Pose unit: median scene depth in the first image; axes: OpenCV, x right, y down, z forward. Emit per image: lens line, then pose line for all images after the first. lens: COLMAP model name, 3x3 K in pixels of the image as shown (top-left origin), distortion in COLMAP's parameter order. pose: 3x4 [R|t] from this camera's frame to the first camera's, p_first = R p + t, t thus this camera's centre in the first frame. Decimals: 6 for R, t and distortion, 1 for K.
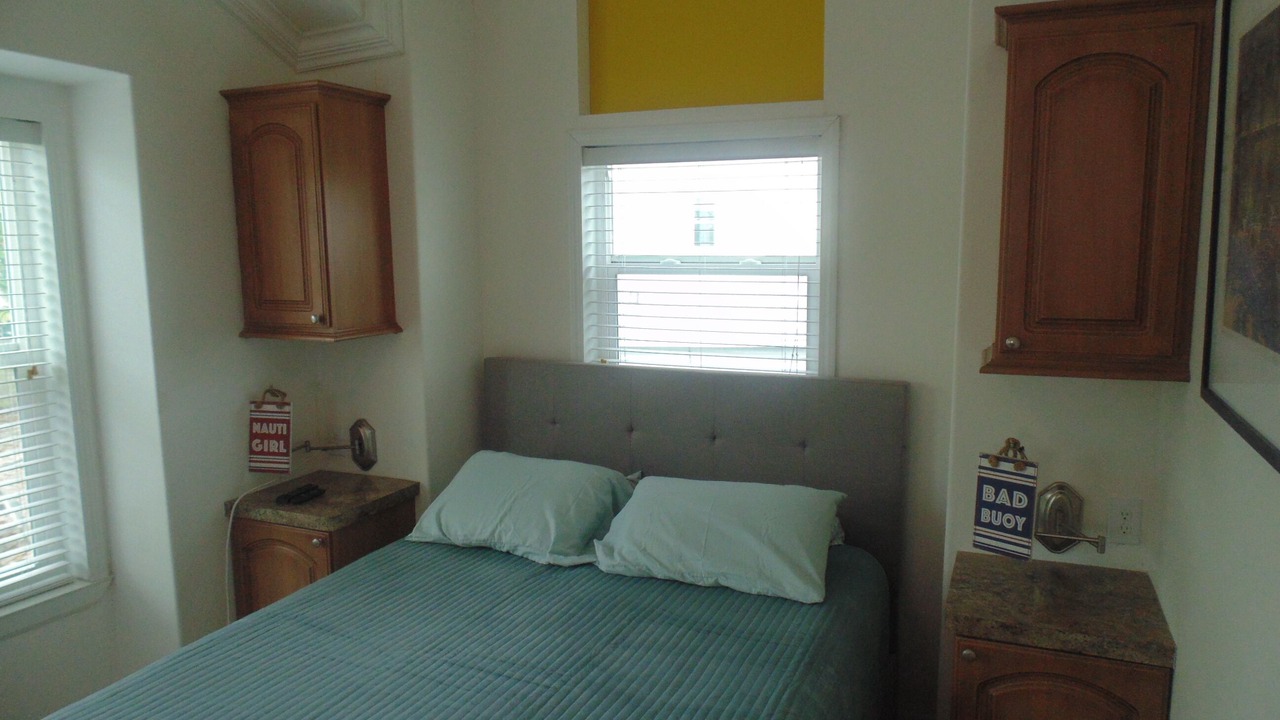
lens RADIAL K [[863.3, 0, 636.6], [0, 863.3, 358.7], [0, 0, 1]] dist [-0.022032, -0.006210]
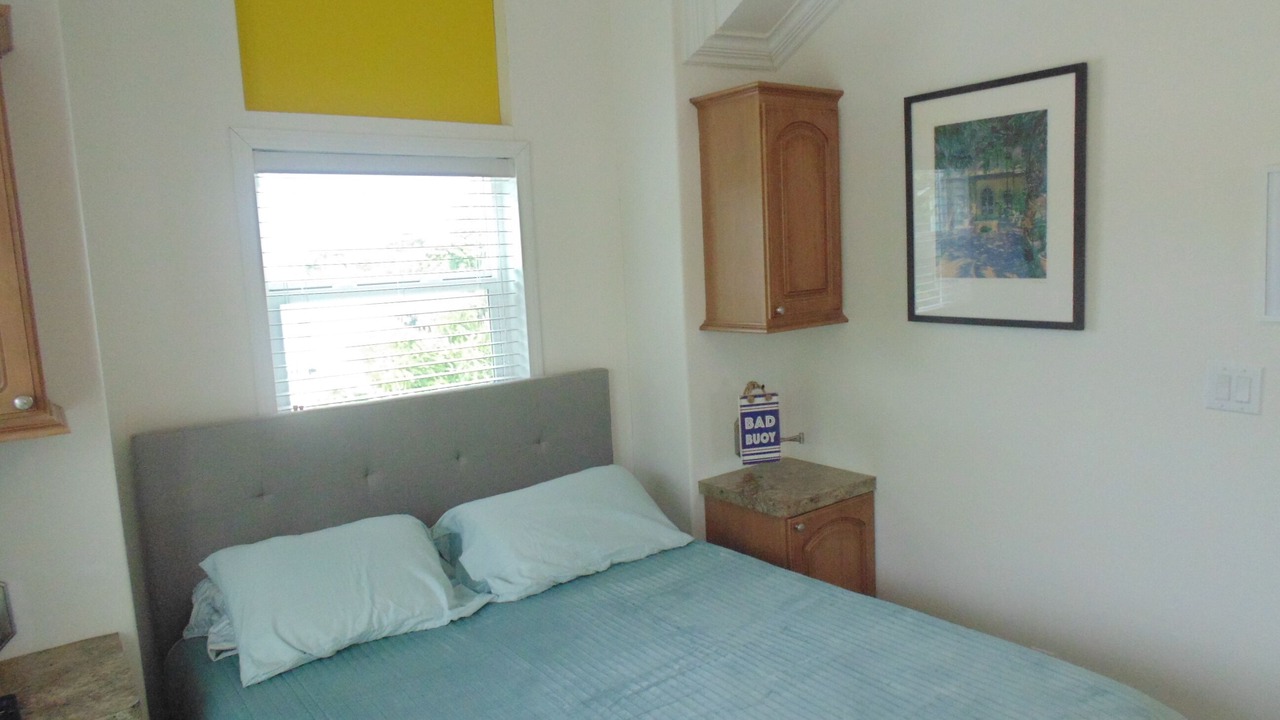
lens RADIAL K [[863.3, 0, 634.3], [0, 863.3, 361.5], [0, 0, 1]] dist [-0.022032, -0.006210]
pose [[0.481652, -0.120657, 0.868017, -0.887415], [0.166727, 0.985003, 0.044404, -0.035648], [-0.860356, 0.123335, 0.494546, 0.453985]]
